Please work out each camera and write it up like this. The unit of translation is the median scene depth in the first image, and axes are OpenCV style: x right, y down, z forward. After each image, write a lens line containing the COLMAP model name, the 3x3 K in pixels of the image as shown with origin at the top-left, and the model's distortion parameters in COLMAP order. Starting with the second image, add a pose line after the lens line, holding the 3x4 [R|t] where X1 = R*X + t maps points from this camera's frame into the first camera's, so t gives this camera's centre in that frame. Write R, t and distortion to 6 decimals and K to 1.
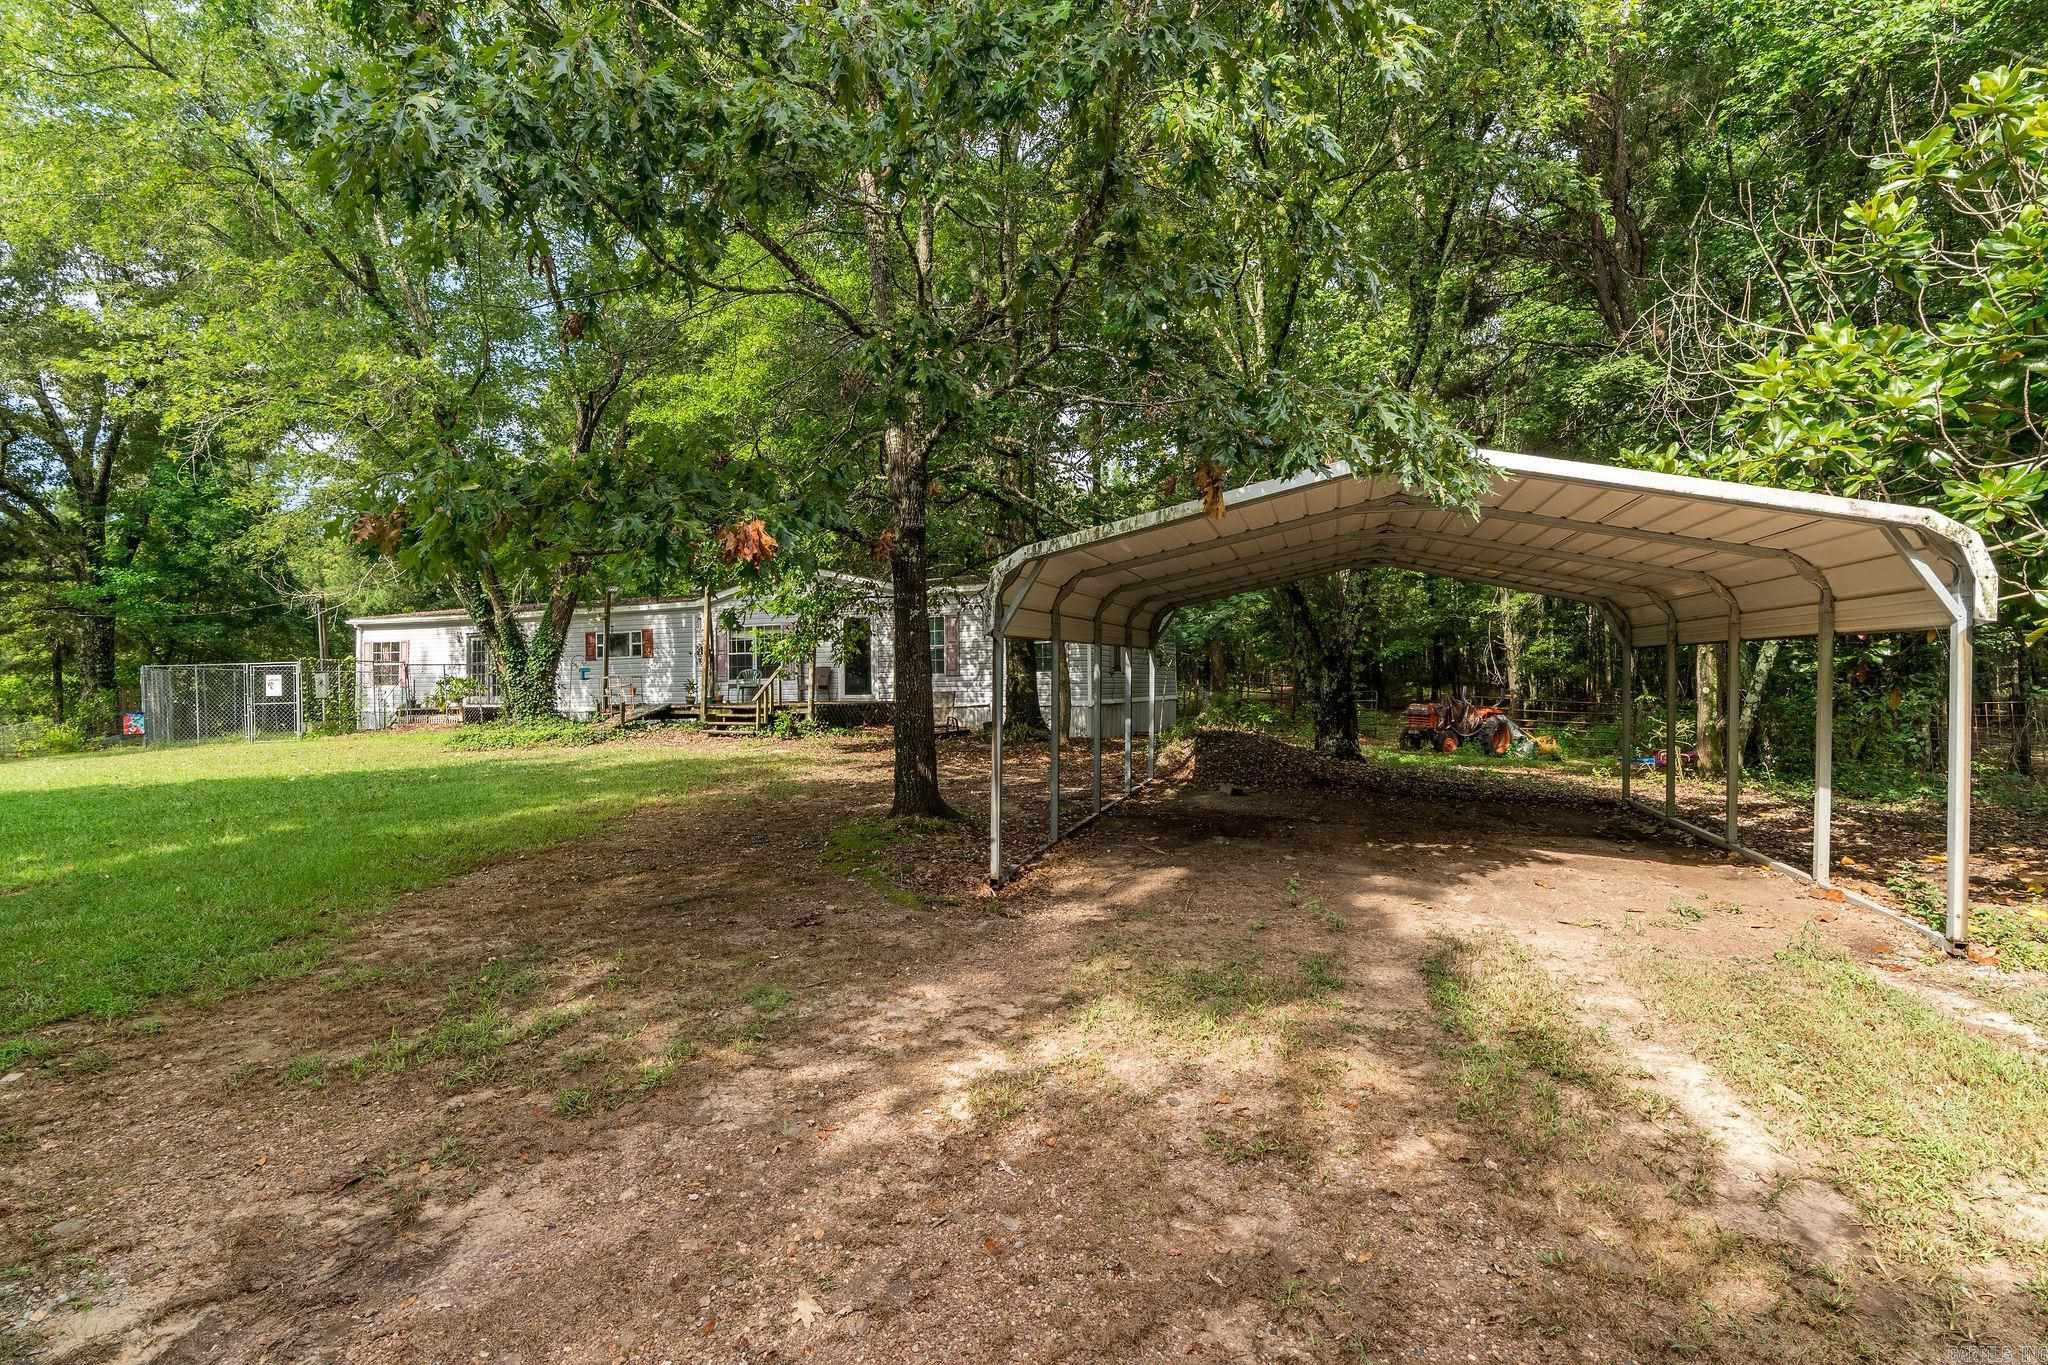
lens RADIAL K [[970.8, 0, 1024.0], [0, 970.8, 682.5], [0, 0, 1]] dist [0.001672, 0.001607]
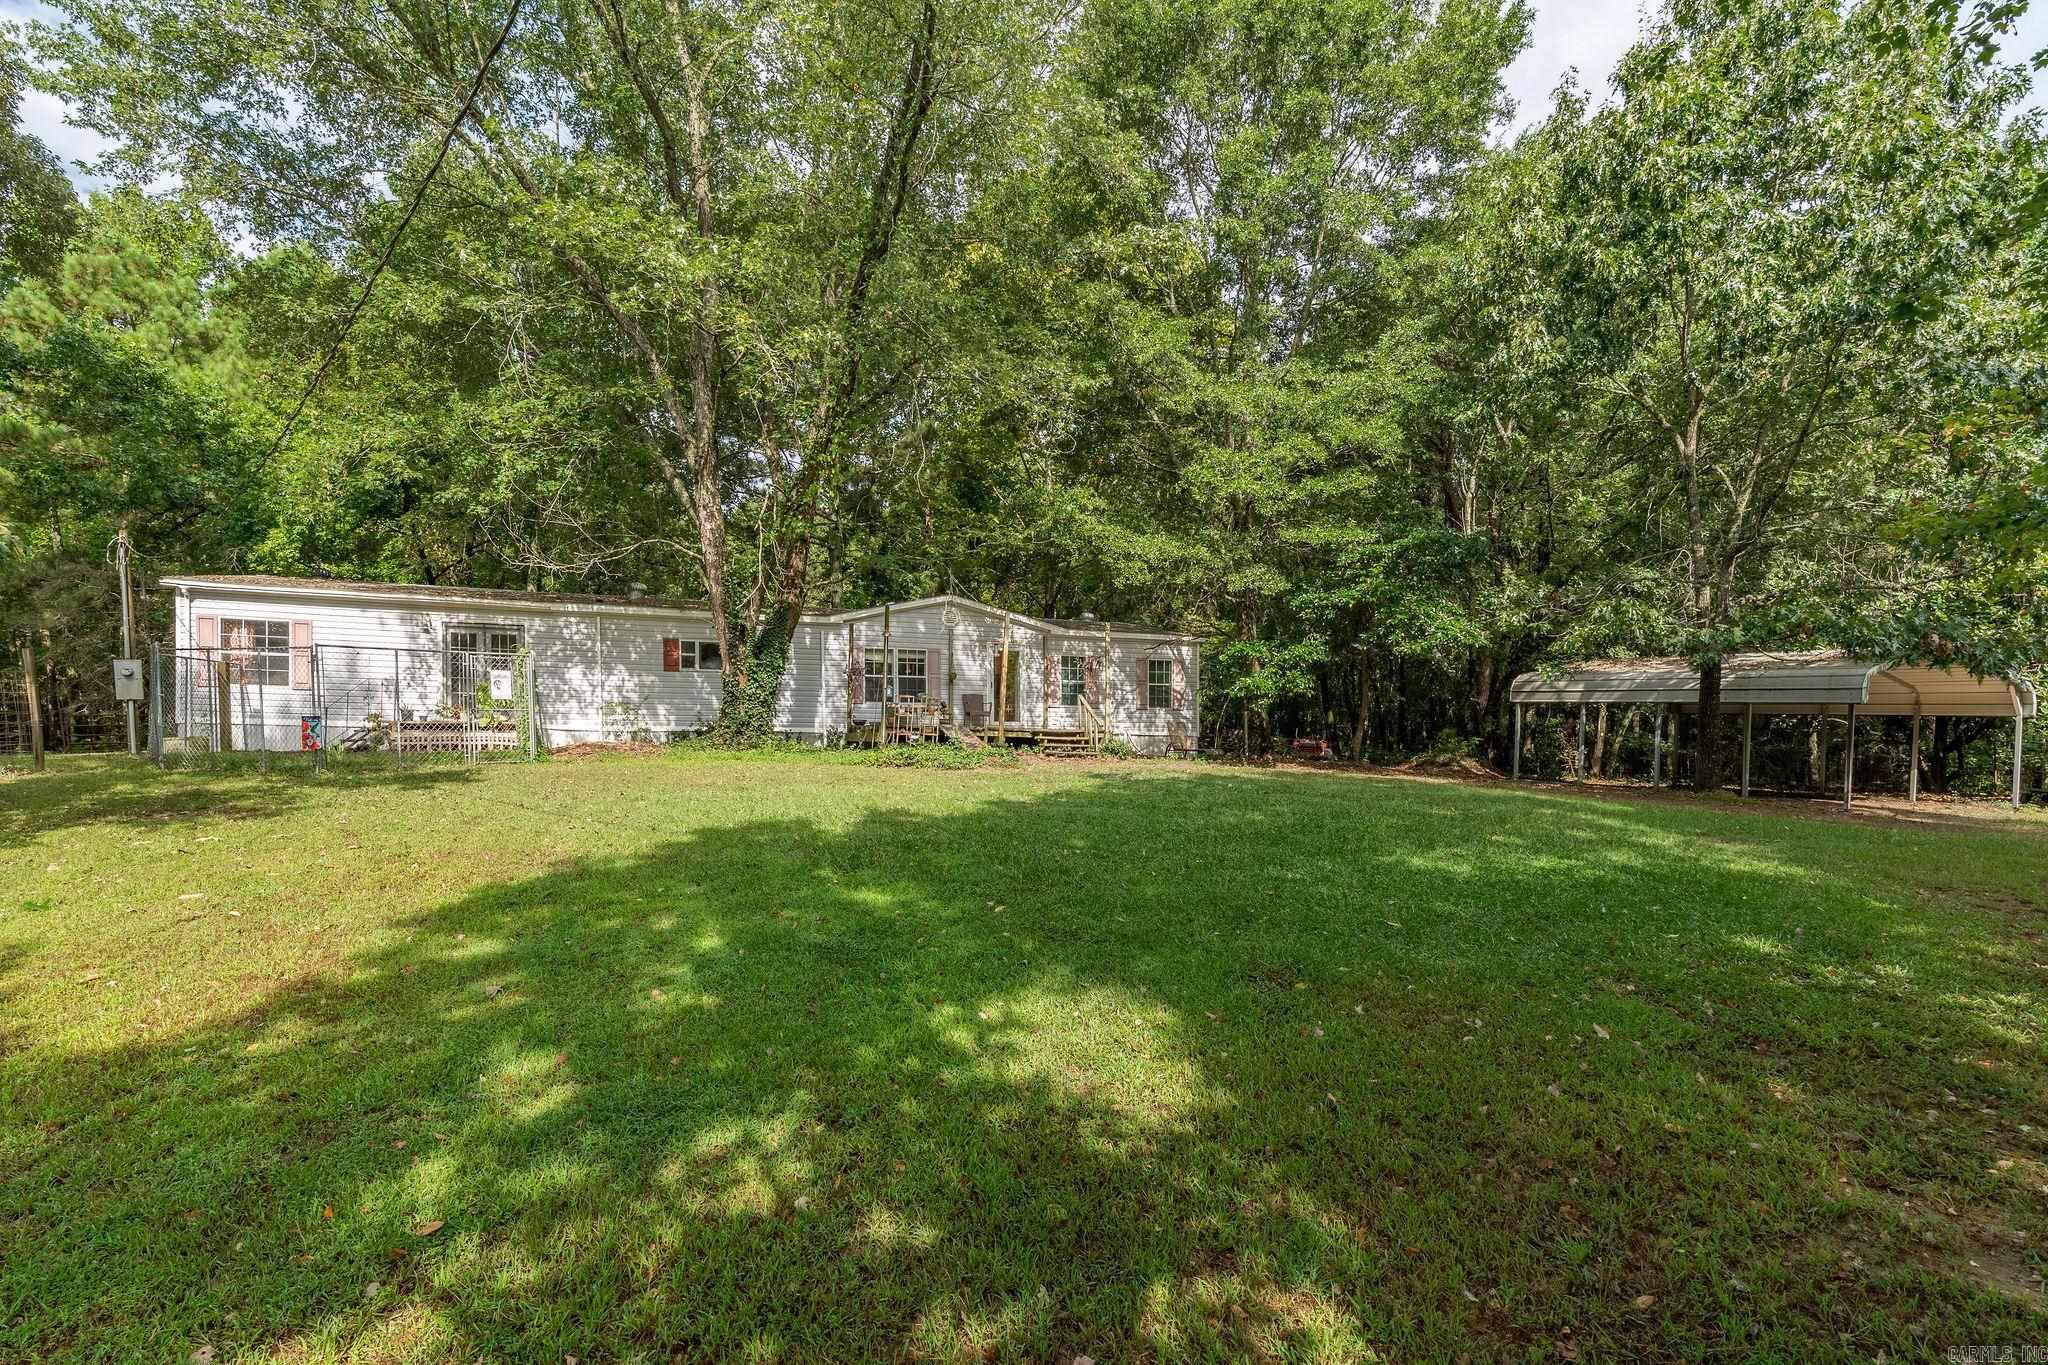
lens RADIAL K [[970.8, 0, 1024.0], [0, 970.8, 682.5], [0, 0, 1]] dist [0.001672, 0.001607]
pose [[0.732842, 0.059878, 0.677758, -1.331553], [-0.030046, 0.997996, -0.055682, 0.040940], [-0.679735, 0.020442, 0.733173, 0.283651]]
